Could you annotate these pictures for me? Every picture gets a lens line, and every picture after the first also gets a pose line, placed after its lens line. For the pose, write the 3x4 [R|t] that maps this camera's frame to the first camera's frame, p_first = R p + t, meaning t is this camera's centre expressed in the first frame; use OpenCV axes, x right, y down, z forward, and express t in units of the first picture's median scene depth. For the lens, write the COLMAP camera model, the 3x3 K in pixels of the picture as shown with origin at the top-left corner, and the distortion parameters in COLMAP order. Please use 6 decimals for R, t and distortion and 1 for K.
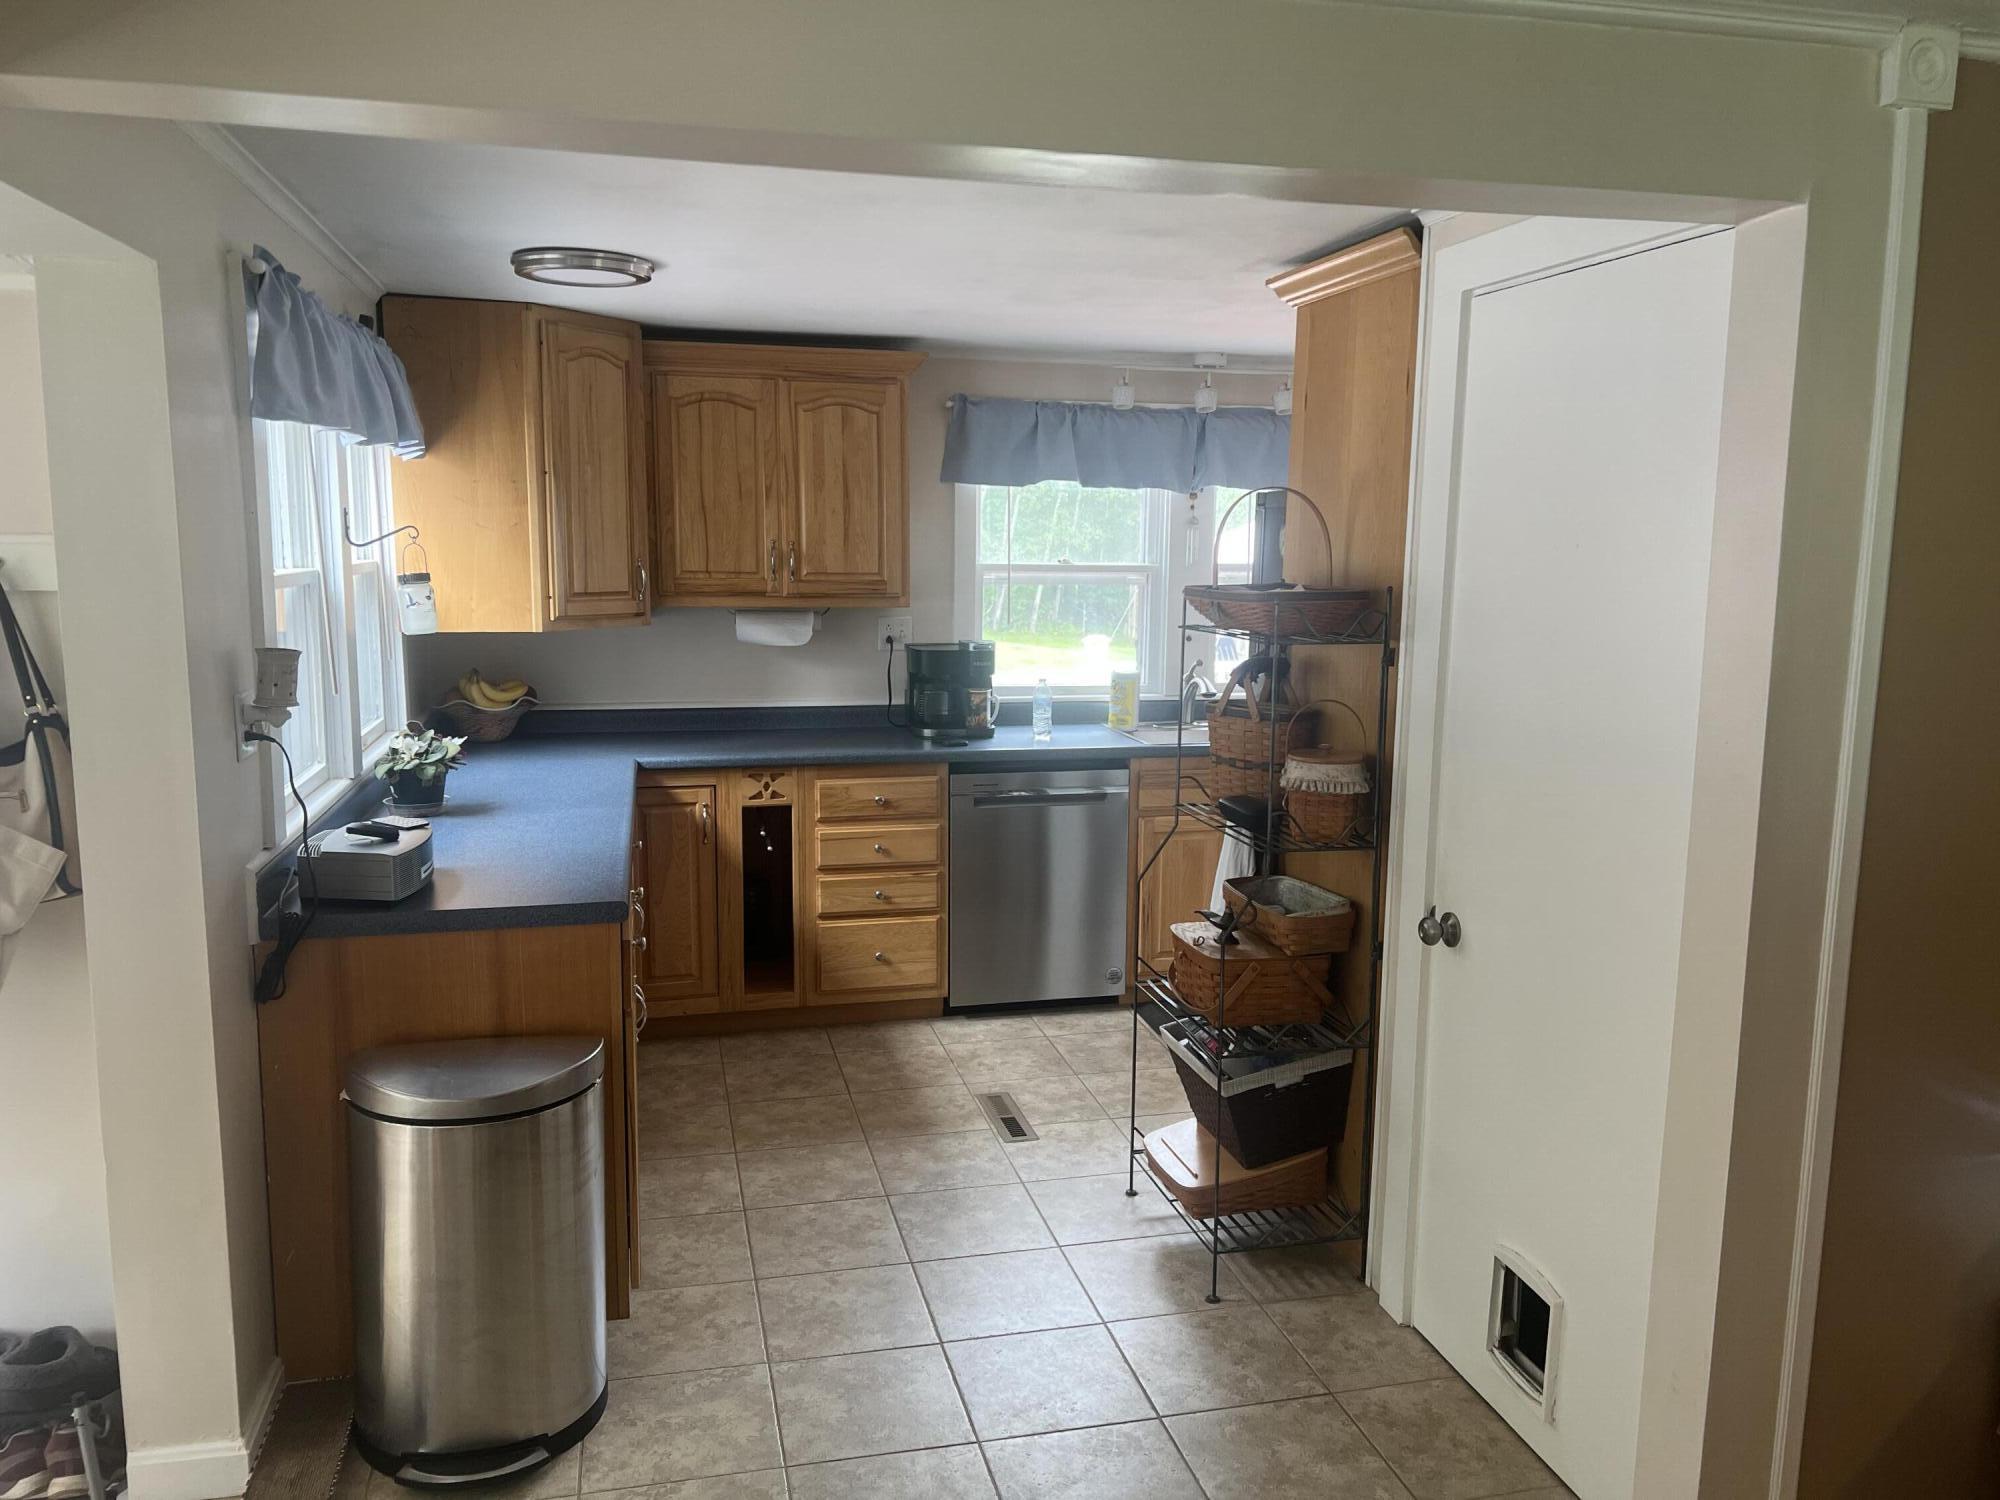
lens RADIAL K [[1500.5, 0, 1001.3], [0, 1500.5, 762.2], [0, 0, 1]] dist [0.066281, -0.075240]
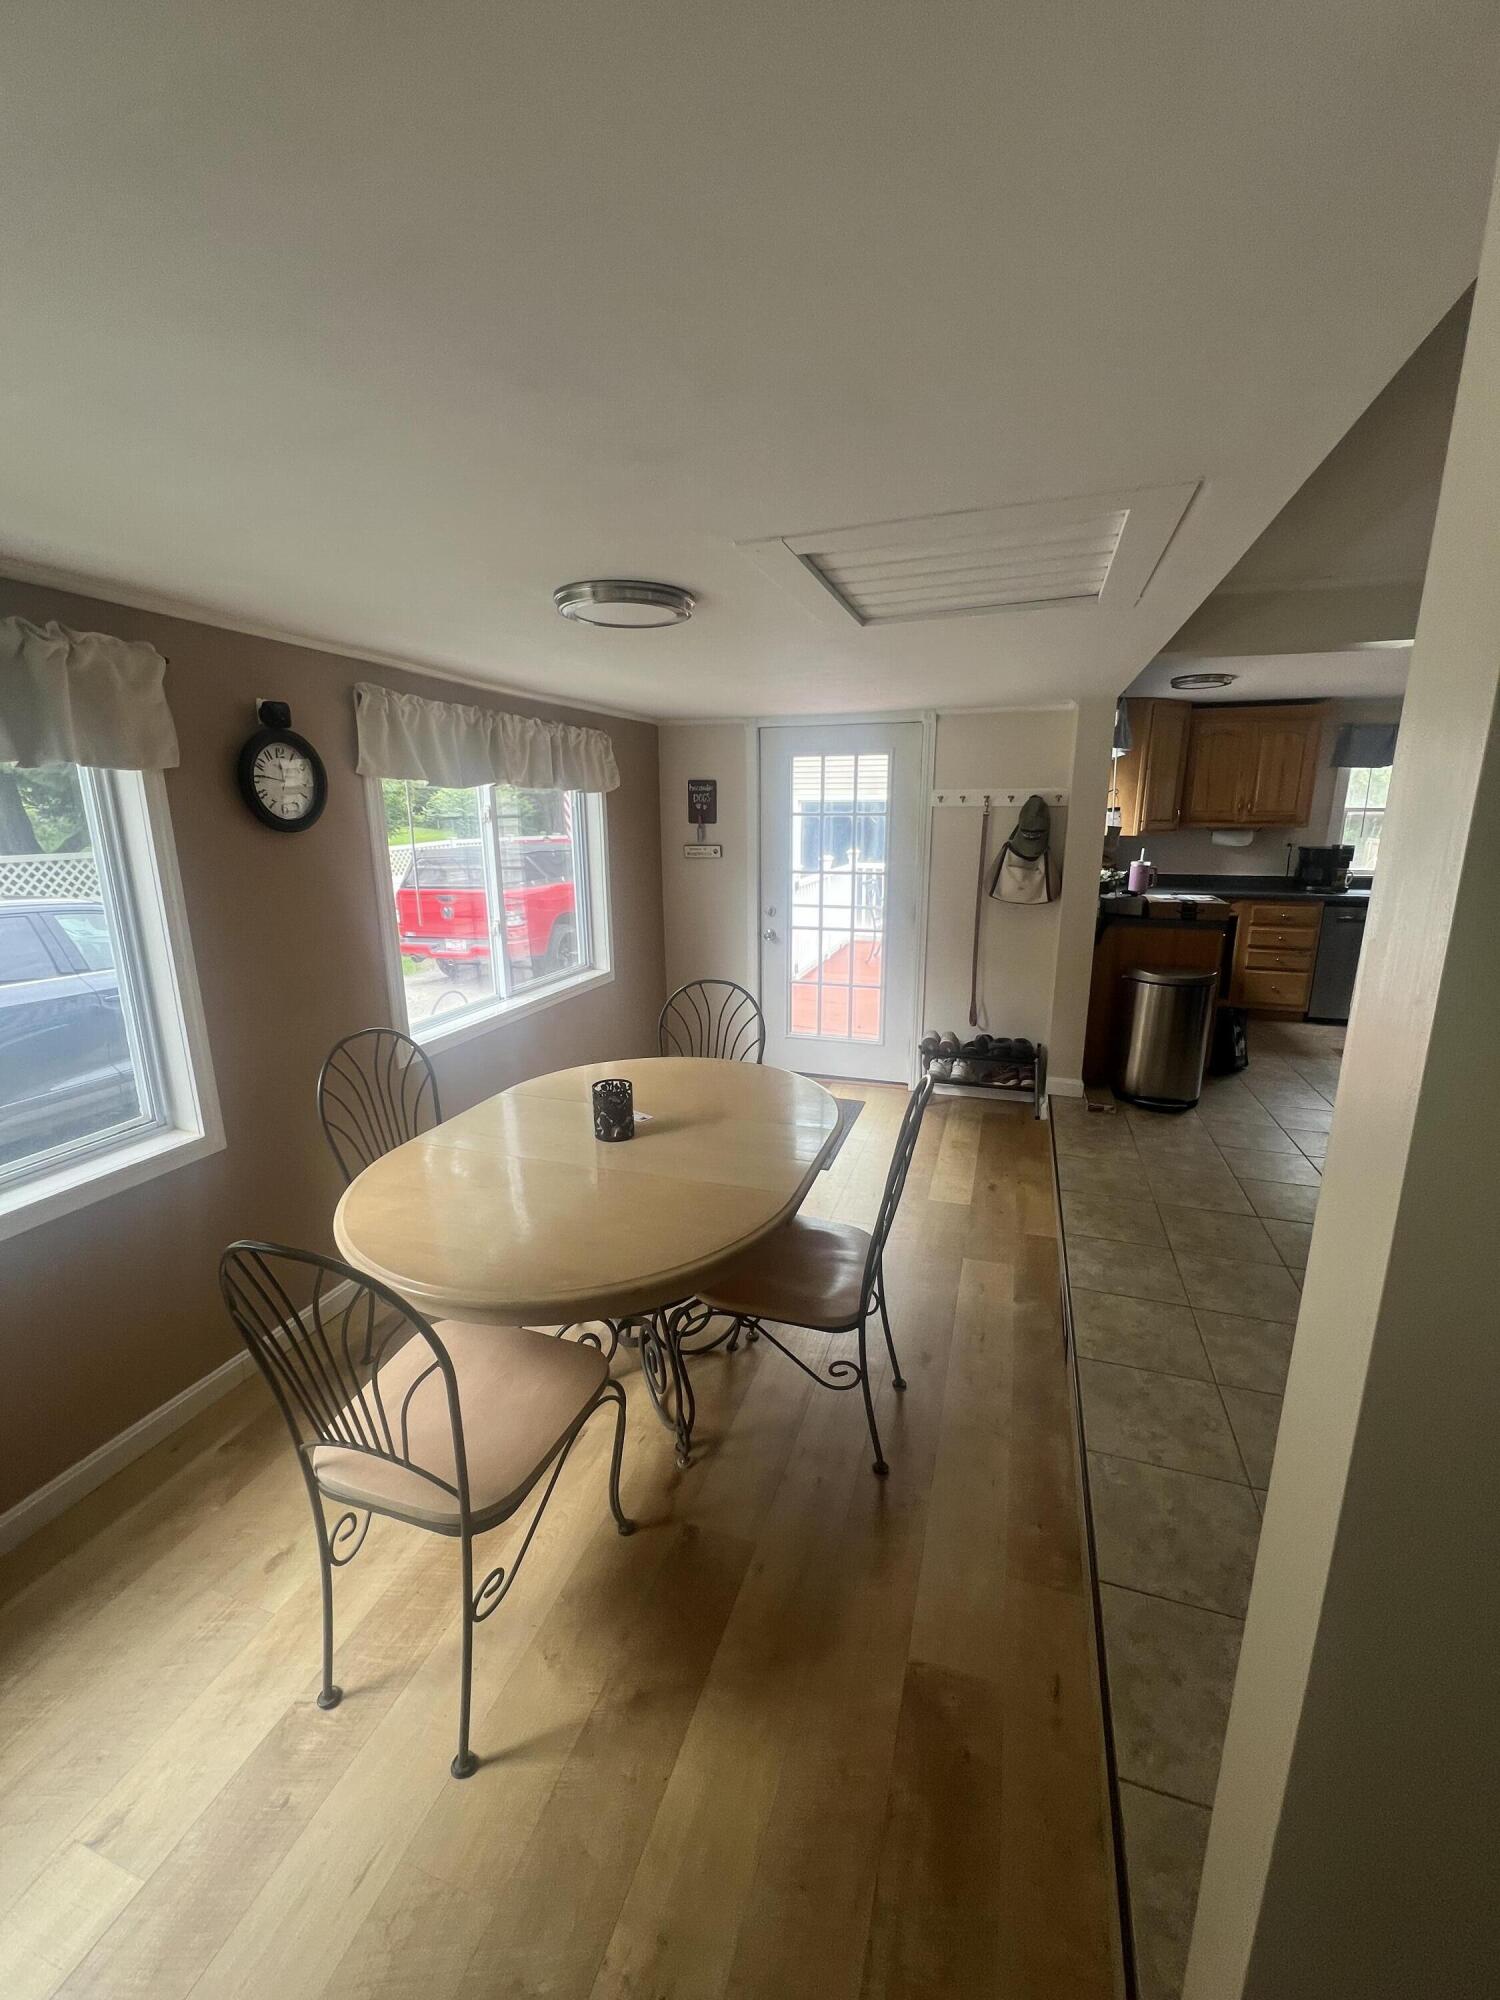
lens RADIAL K [[797.0, 0, 750.3], [0, 797.0, 994.1], [0, 0, 1]] dist [-0.001239, -0.000472]
pose [[0.850588, 0.101772, -0.515890, -0.131644], [-0.068319, 0.994165, 0.083481, 0.092680], [0.521375, -0.035763, 0.852578, -0.383060]]
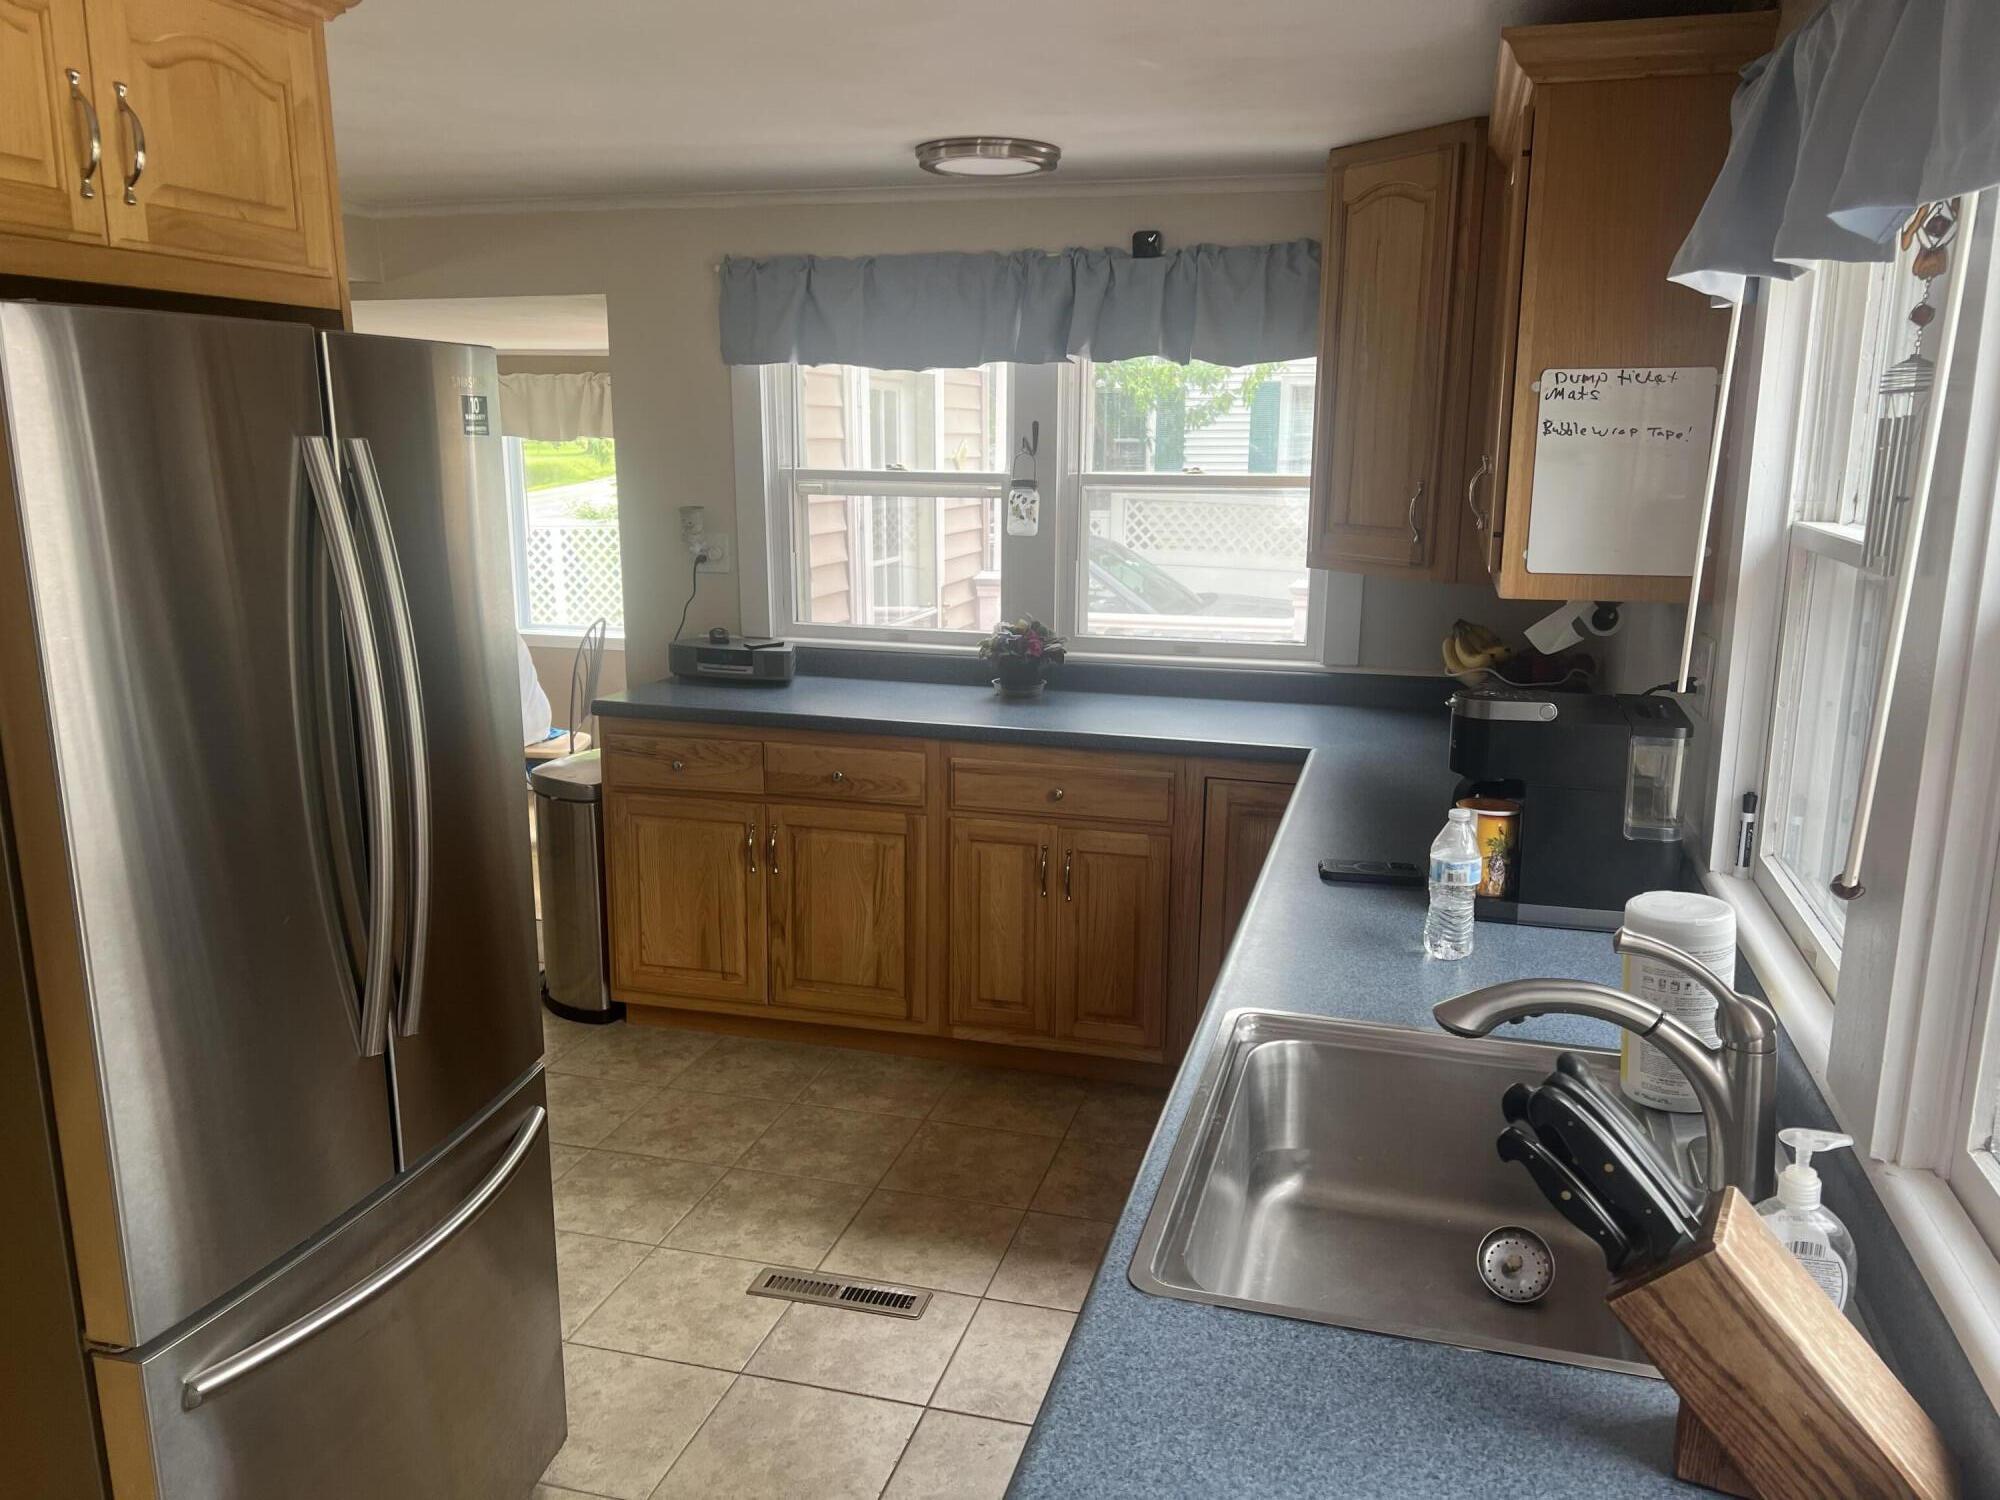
lens RADIAL K [[1500.5, 0, 997.3], [0, 1500.5, 762.2], [0, 0, 1]] dist [0.066281, -0.075240]
pose [[-0.486102, 0.179628, -0.855242, 0.504274], [-0.137153, 0.950838, 0.277661, -0.193883], [0.863072, 0.252271, -0.437568, 1.267639]]
